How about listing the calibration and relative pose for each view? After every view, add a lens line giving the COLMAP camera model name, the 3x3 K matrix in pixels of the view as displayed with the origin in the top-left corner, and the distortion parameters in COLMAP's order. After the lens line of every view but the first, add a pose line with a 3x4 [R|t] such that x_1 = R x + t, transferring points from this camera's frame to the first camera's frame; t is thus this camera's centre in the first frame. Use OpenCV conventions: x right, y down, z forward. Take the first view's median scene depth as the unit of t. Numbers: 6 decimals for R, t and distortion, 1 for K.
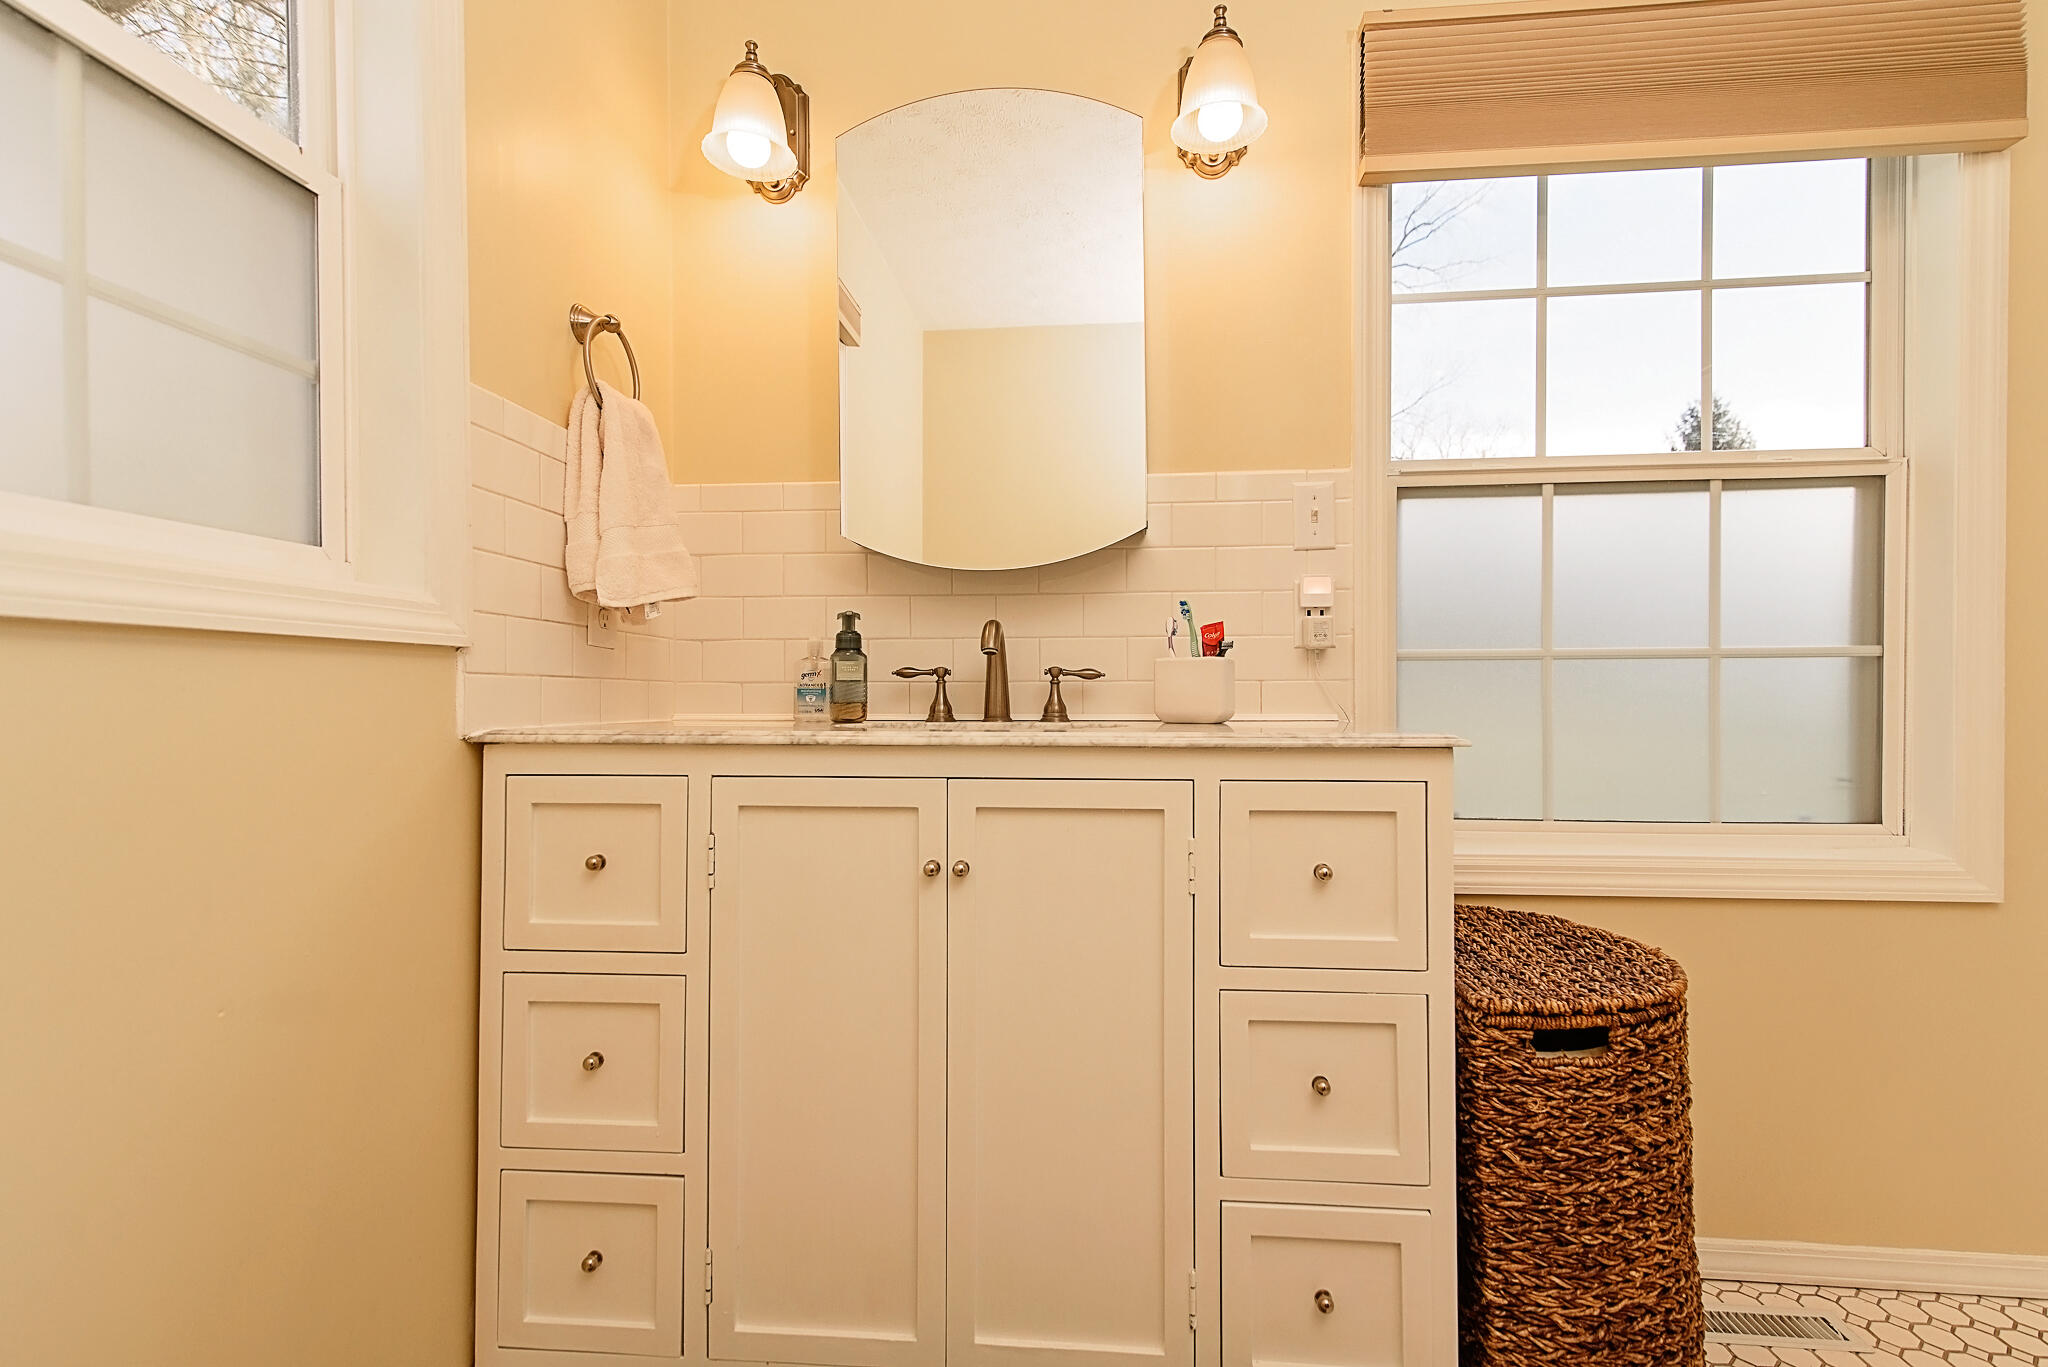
lens RADIAL K [[938.3, 0, 1016.2], [0, 938.3, 686.3], [0, 0, 1]] dist [0.015093, 0.000018]
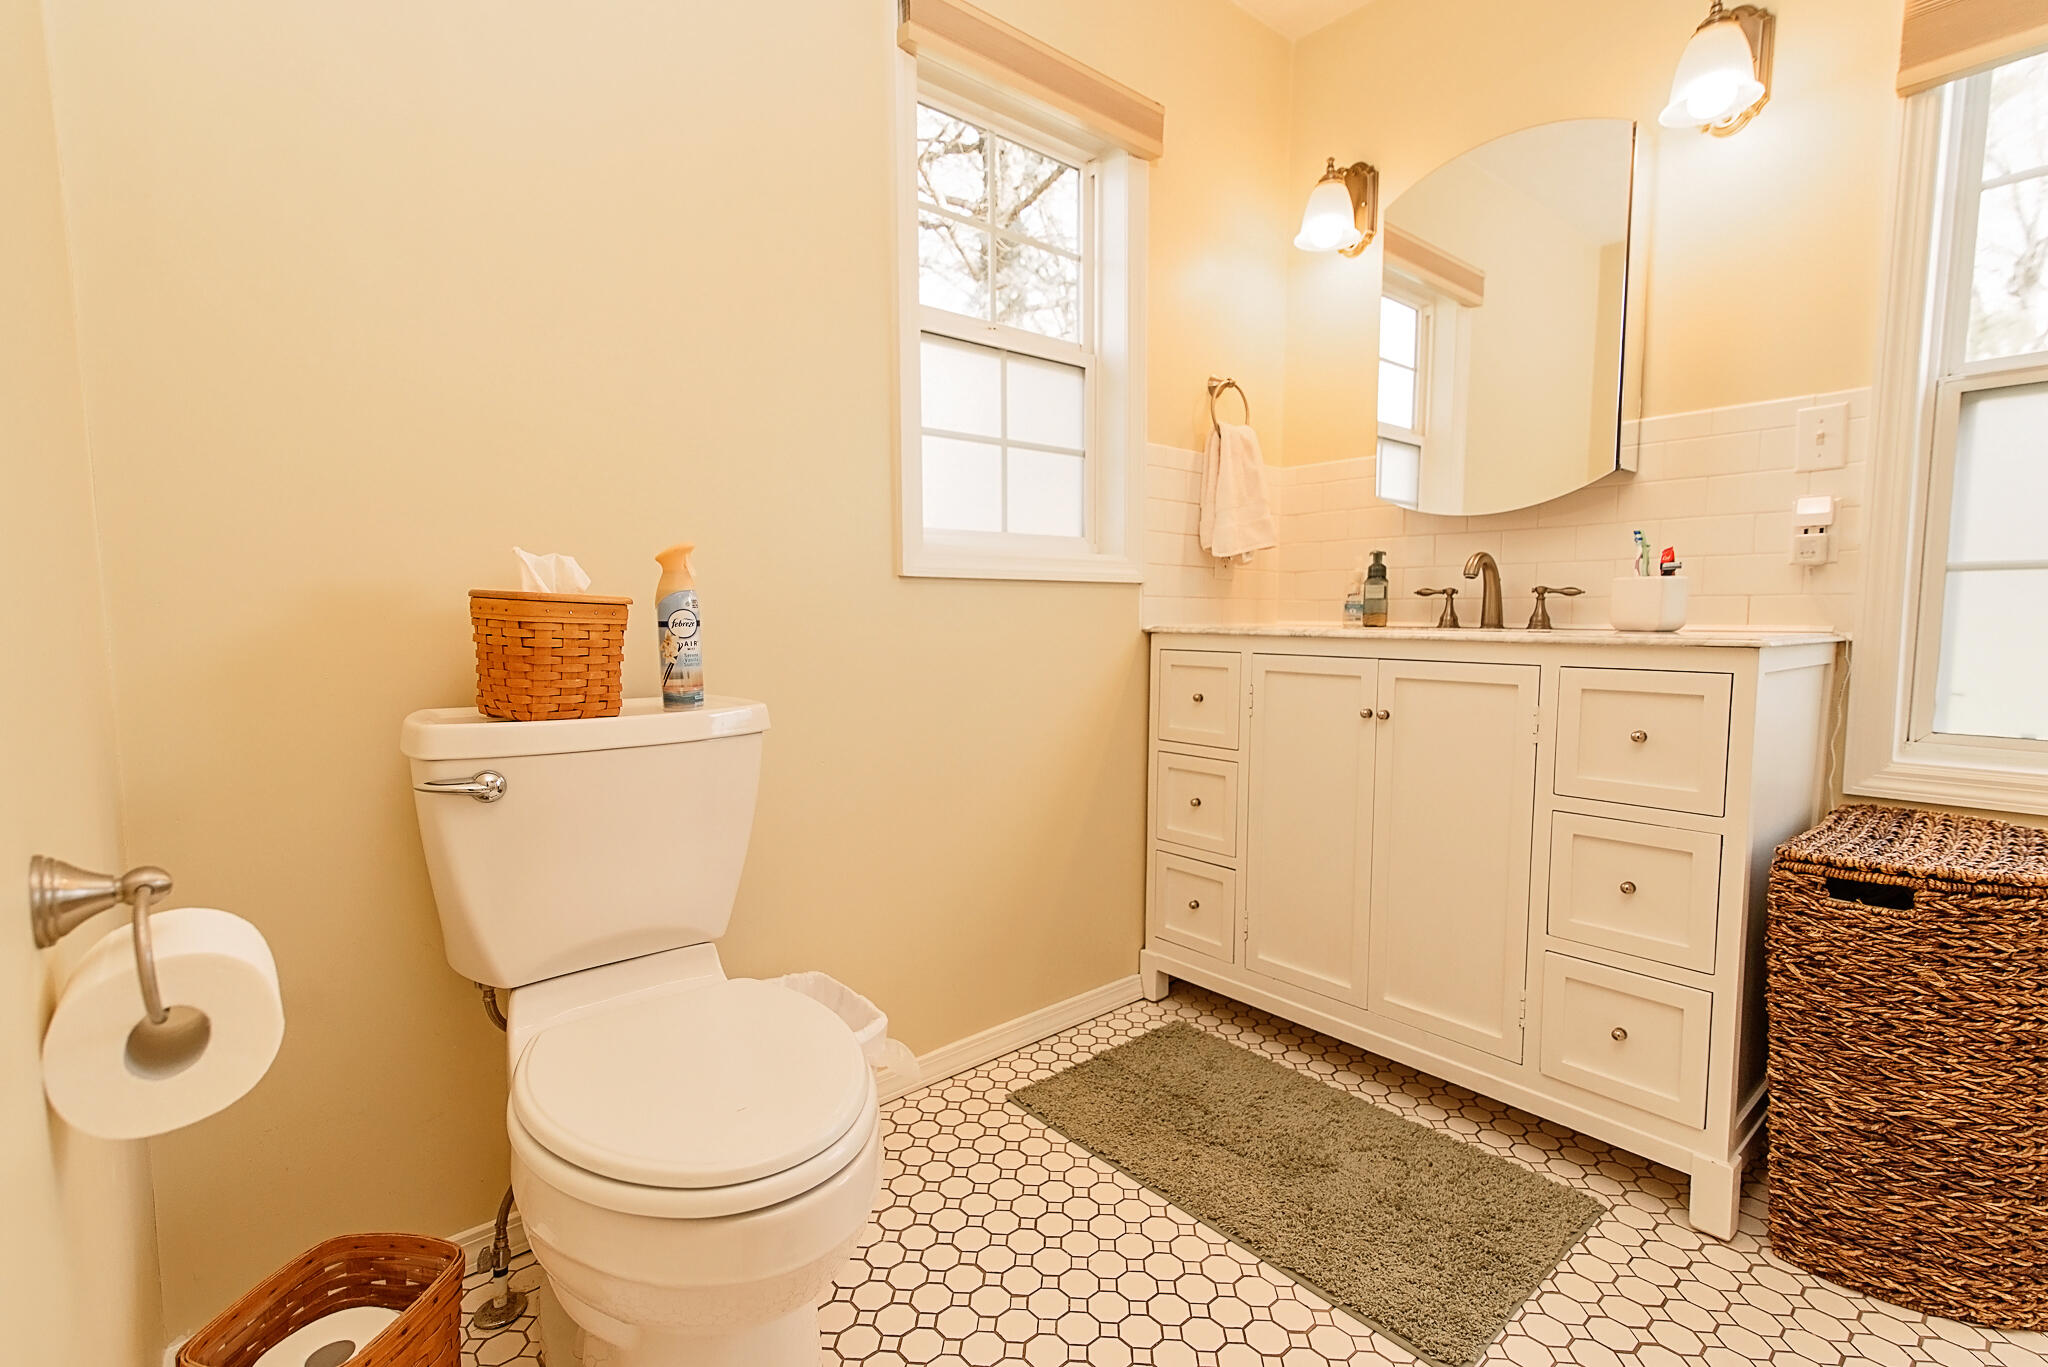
lens RADIAL K [[938.3, 0, 1016.2], [0, 938.3, 686.3], [0, 0, 1]] dist [0.015093, 0.000018]
pose [[0.708771, 0.058629, -0.702998, 0.649008], [0.002159, 0.996355, 0.085271, 0.005721], [0.705436, -0.061955, 0.706061, -0.608251]]
